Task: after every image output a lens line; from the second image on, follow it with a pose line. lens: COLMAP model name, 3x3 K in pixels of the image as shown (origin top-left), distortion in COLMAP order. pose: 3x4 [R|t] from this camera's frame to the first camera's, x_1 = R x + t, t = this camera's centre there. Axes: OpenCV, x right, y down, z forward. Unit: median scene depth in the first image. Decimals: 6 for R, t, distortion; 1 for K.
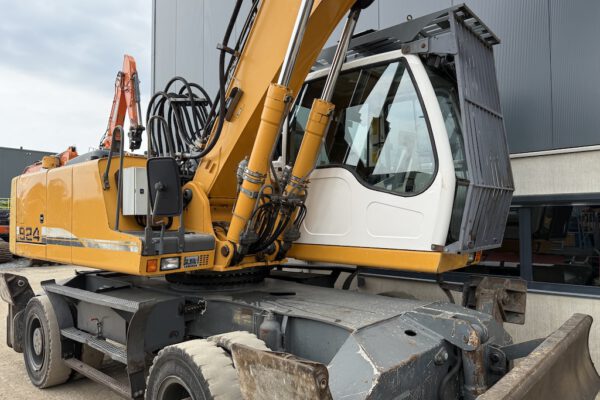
lens RADIAL K [[426.8, 0, 295.3], [0, 426.8, 195.6], [0, 0, 1]] dist [0.052160, -0.034806]
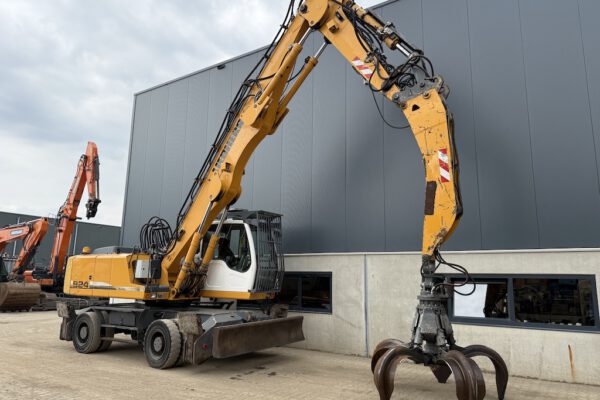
lens RADIAL K [[426.8, 0, 304.0], [0, 426.8, 190.9], [0, 0, 1]] dist [0.052160, -0.034806]
pose [[0.985456, 0.053935, 0.161142, 0.157629], [-0.031043, 0.989474, -0.141342, -0.129633], [-0.167069, 0.134284, 0.976758, -1.688893]]
